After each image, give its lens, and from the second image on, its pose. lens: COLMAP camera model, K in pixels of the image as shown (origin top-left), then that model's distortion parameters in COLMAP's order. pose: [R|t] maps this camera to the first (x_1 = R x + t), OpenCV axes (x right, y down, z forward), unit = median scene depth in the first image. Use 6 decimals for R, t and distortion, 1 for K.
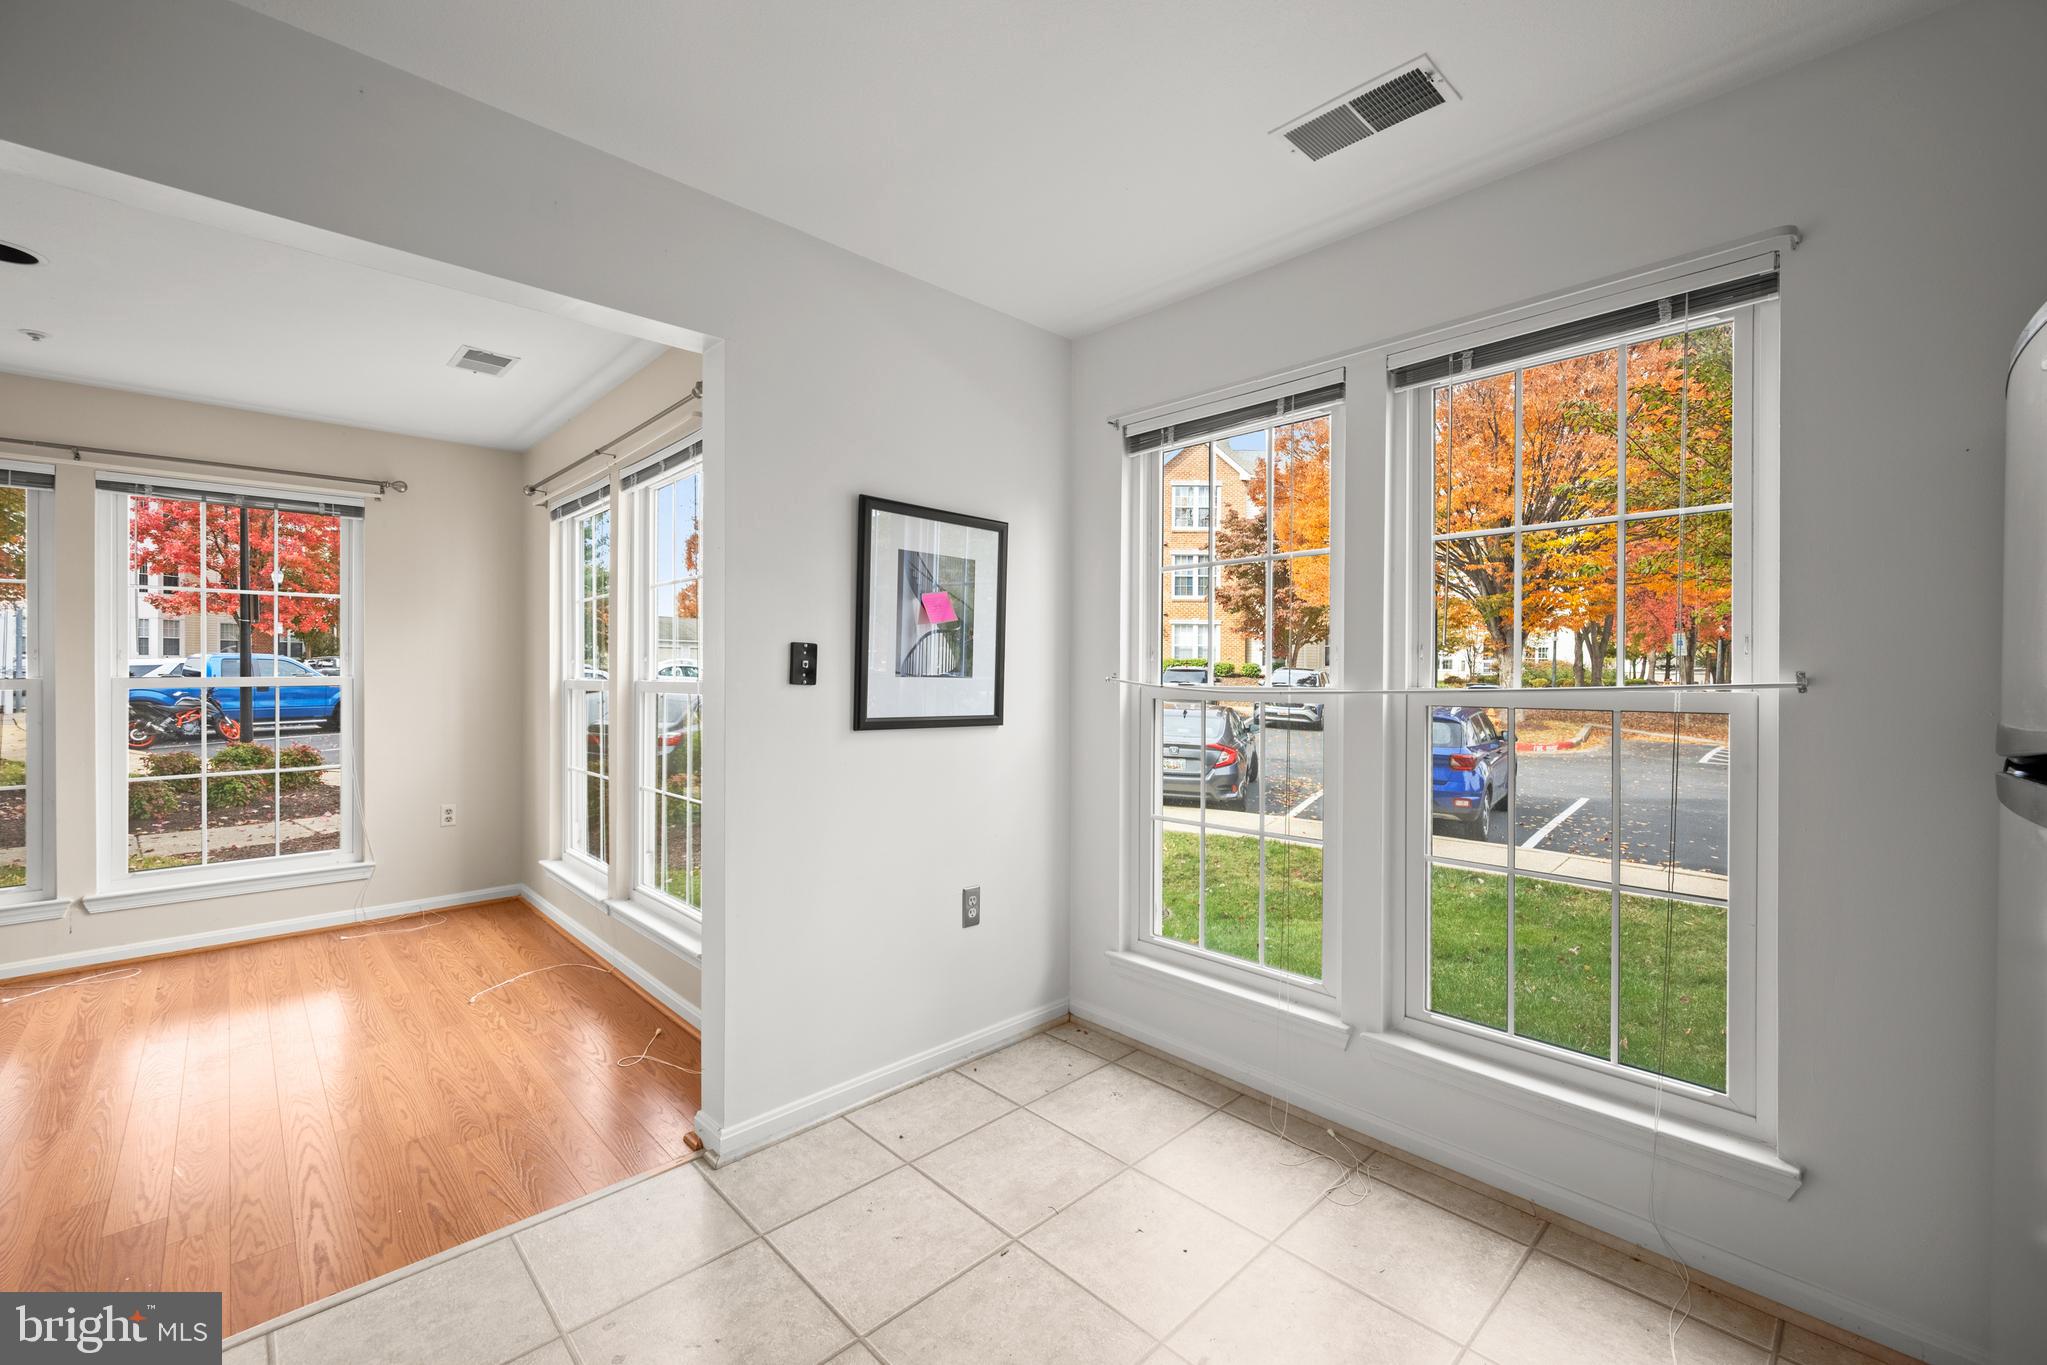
lens RADIAL K [[842.7, 0, 1029.3], [0, 842.7, 676.4], [0, 0, 1]] dist [0.000763, -0.000009]
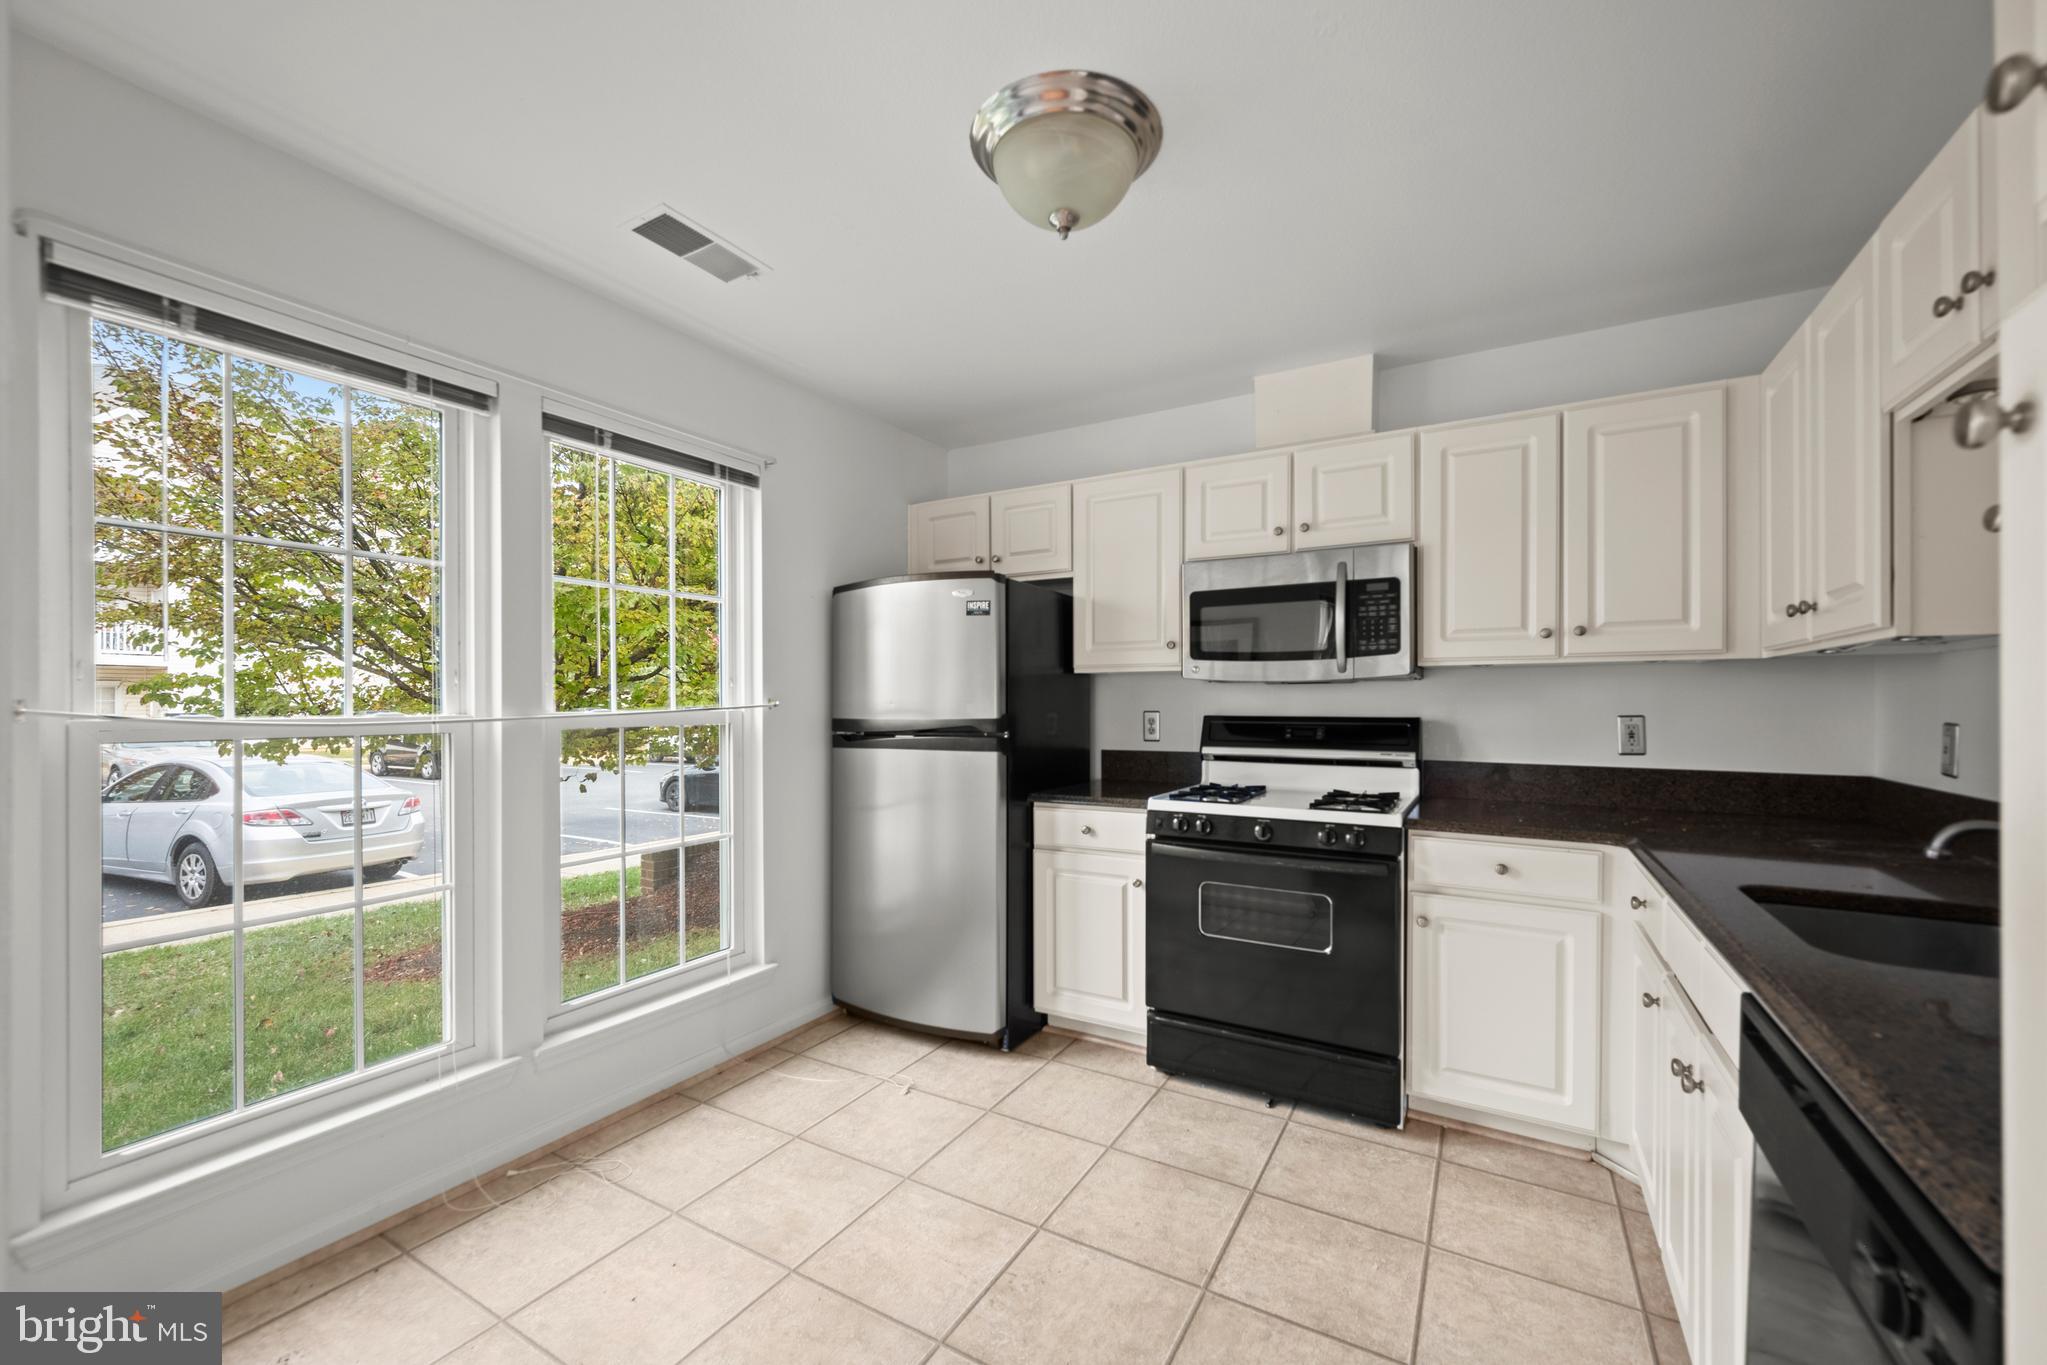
lens RADIAL K [[819.2, 0, 1017.3], [0, 819.2, 702.3], [0, 0, 1]] dist [-0.000325, -0.000527]
pose [[-0.274923, -0.006212, 0.961446, -0.705510], [0.002630, 0.999971, 0.007213, -0.005969], [-0.961463, 0.004512, -0.274899, 0.697376]]
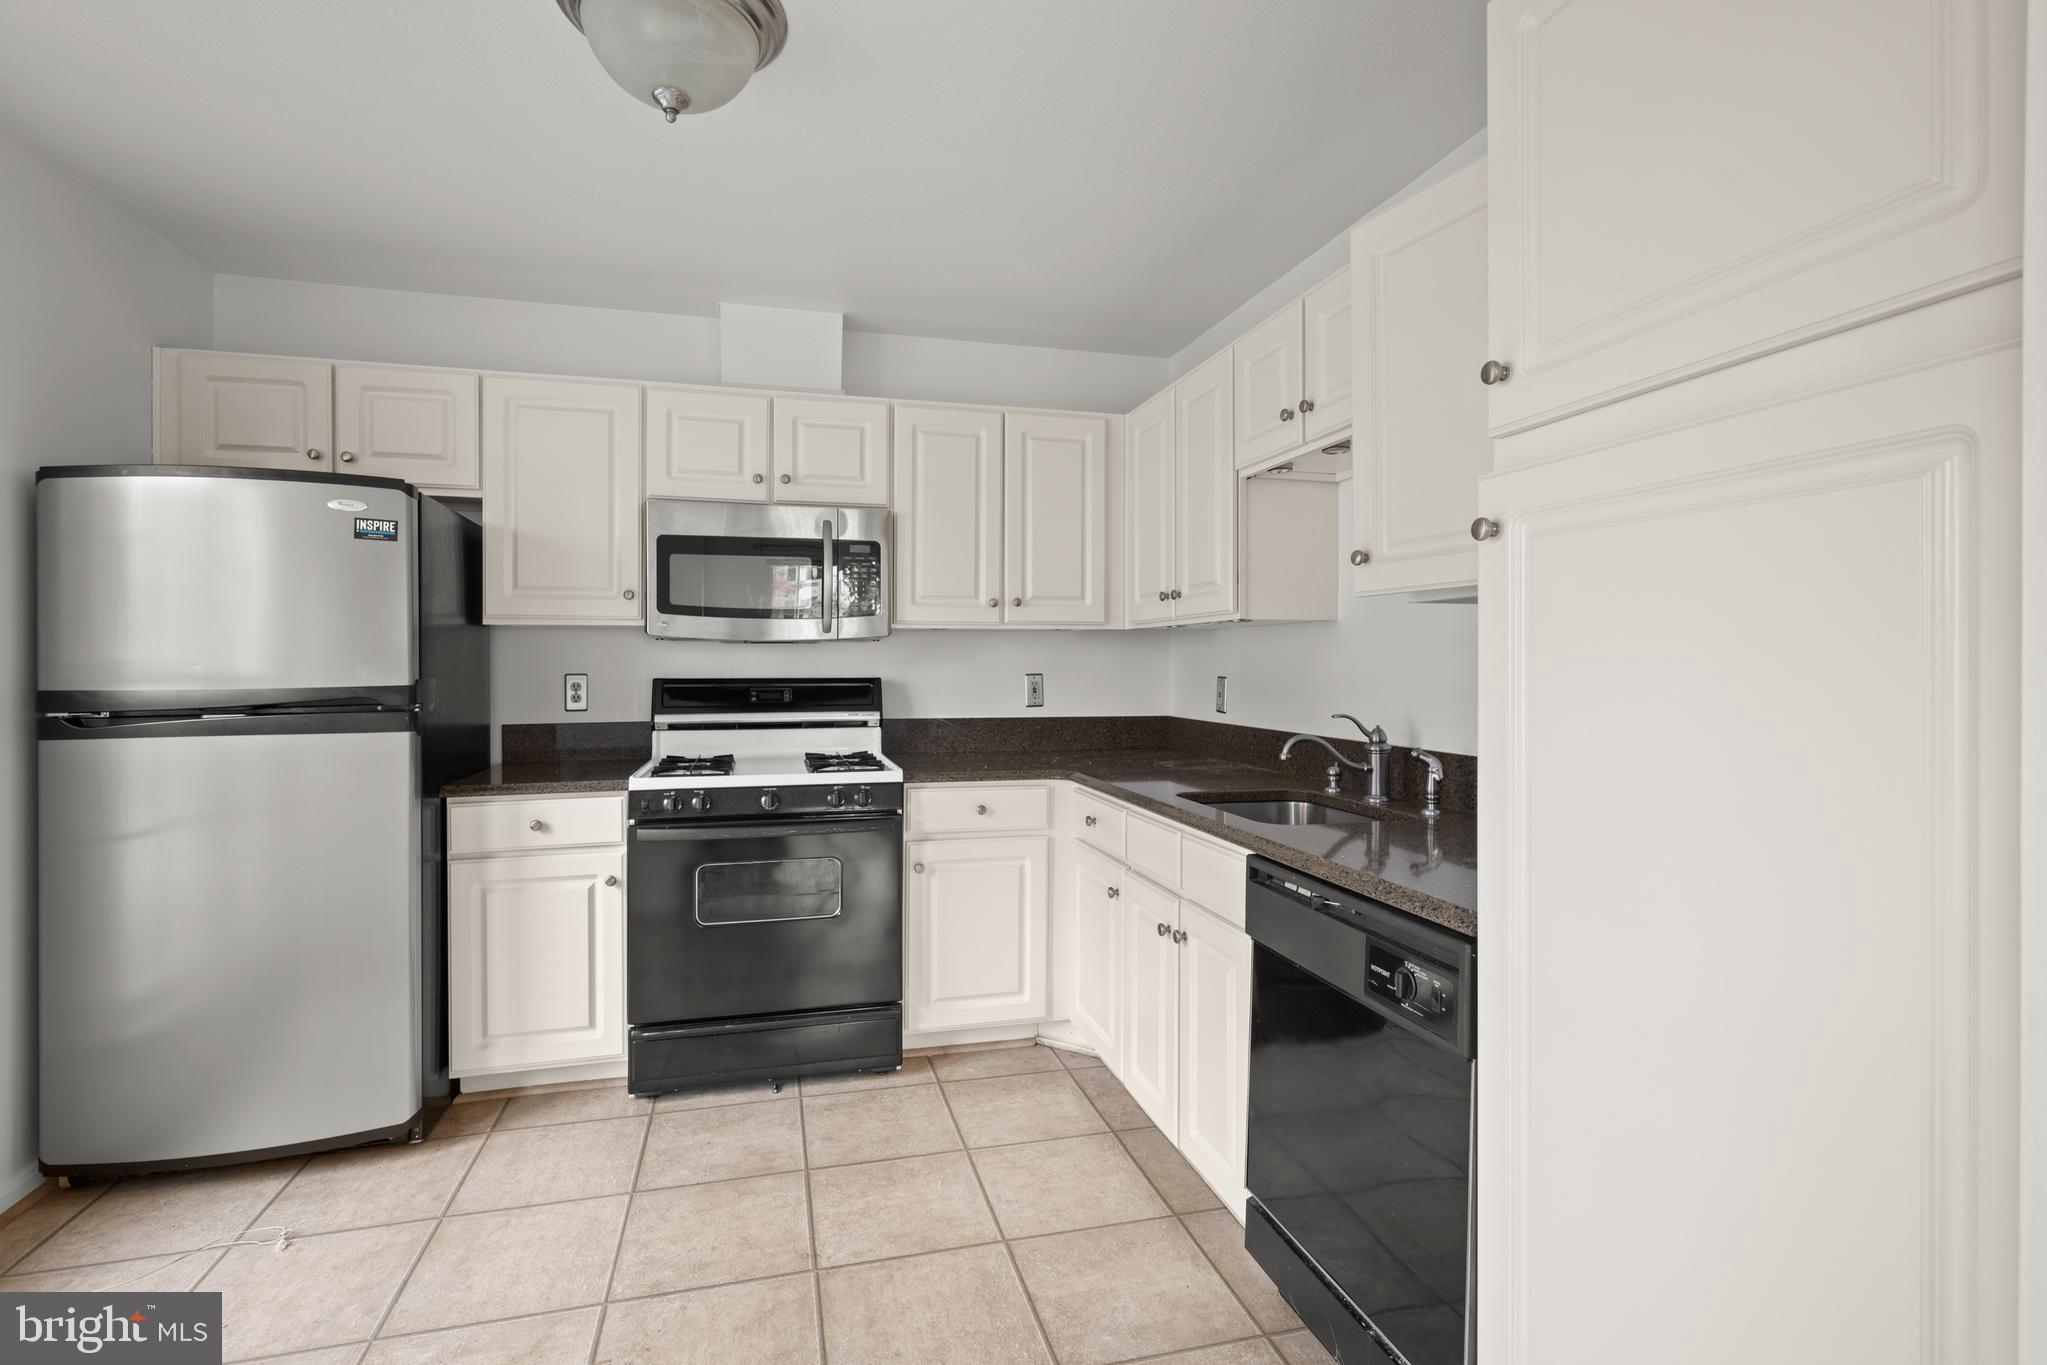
lens RADIAL K [[962.2, 0, 1020.4], [0, 962.2, 670.2], [0, 0, 1]] dist [0.000630, -0.000181]
pose [[-0.877059, -0.008192, 0.480313, -0.596126], [-0.002406, 0.999917, 0.012661, -0.003948], [-0.480377, 0.009949, -0.877006, 0.987507]]
